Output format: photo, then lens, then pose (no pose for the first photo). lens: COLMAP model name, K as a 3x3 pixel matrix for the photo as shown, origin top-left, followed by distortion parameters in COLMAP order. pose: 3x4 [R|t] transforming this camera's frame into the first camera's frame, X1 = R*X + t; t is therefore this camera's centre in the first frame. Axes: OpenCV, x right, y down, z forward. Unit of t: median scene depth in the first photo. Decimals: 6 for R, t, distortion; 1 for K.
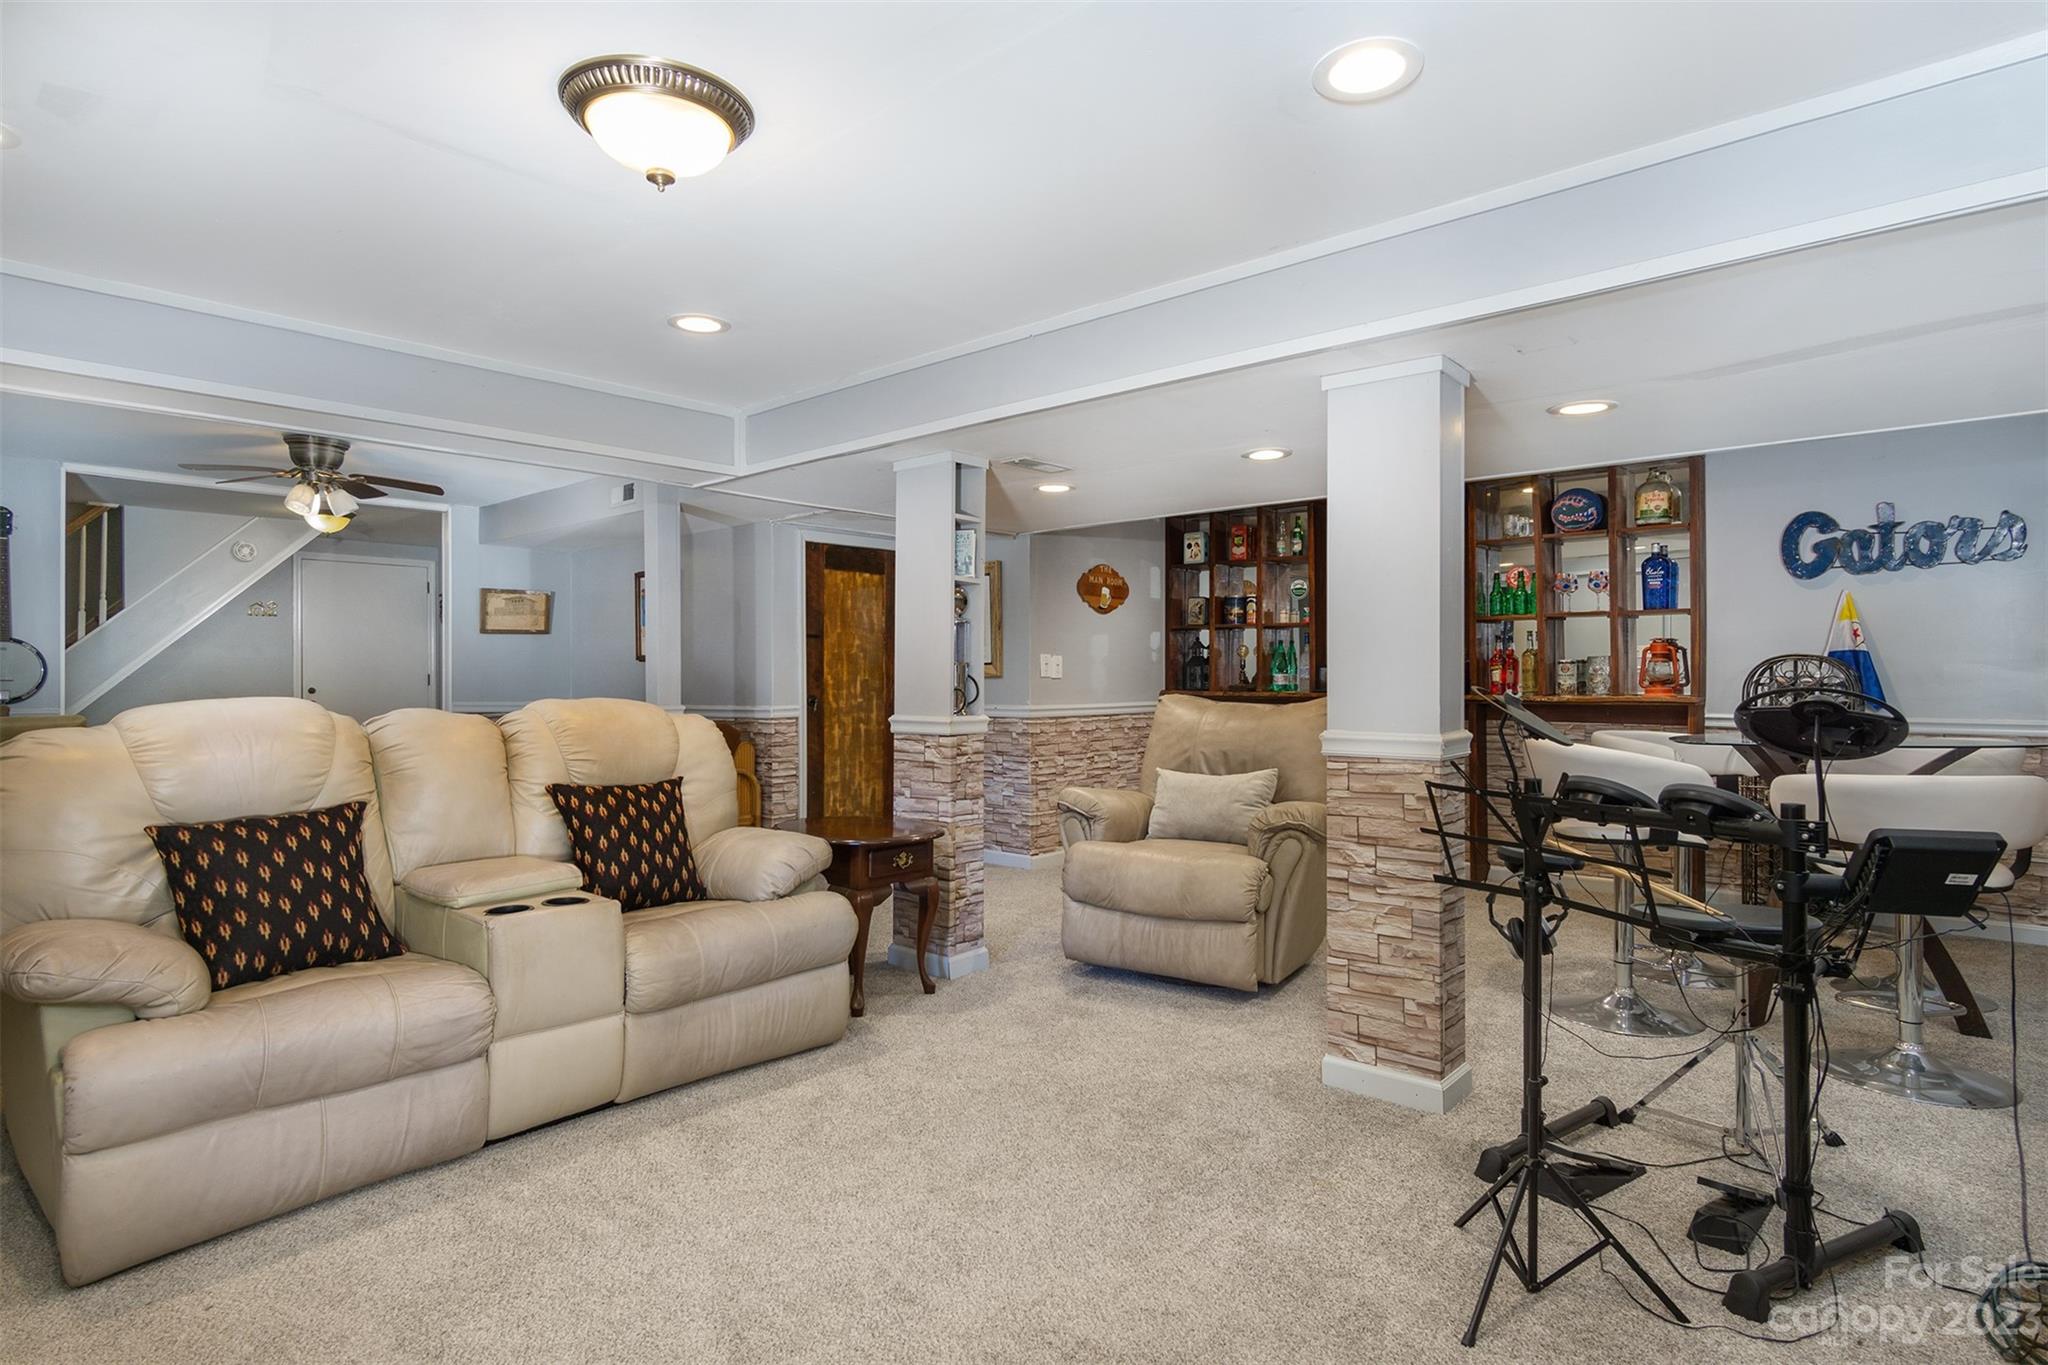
lens RADIAL K [[1092.1, 0, 1024.0], [0, 1092.1, 682.5], [0, 0, 1]] dist [0.002895, -0.000648]
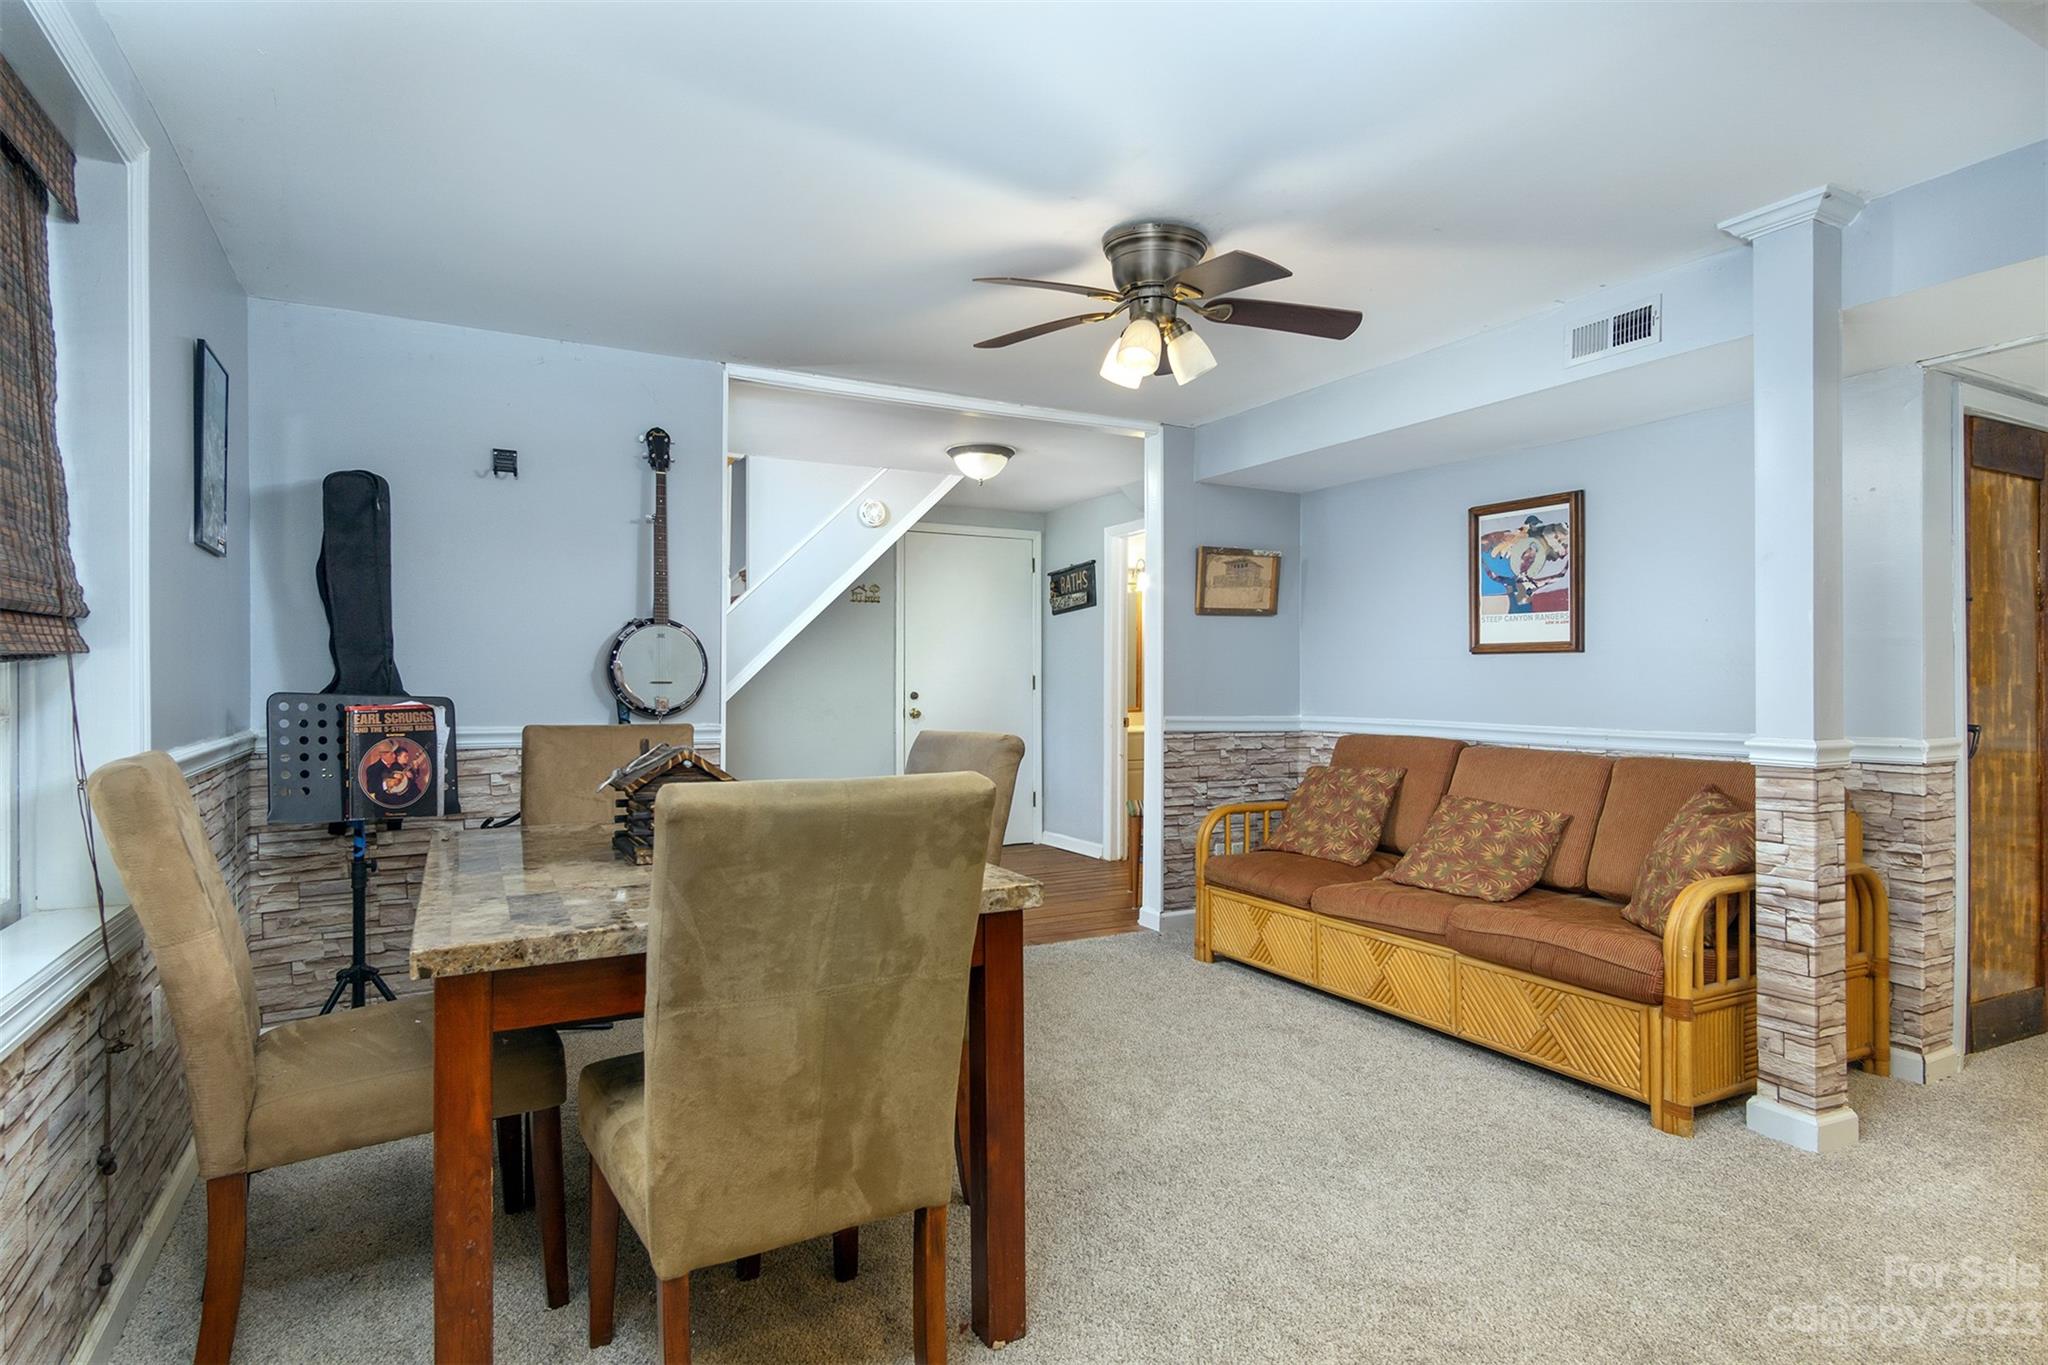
lens RADIAL K [[1092.1, 0, 1024.0], [0, 1092.1, 682.5], [0, 0, 1]] dist [0.002895, -0.000648]
pose [[0.941836, 0.003118, -0.336060, -0.382221], [-0.004151, 0.999989, -0.002356, -0.001123], [0.336049, 0.003614, 0.941838, 0.343117]]
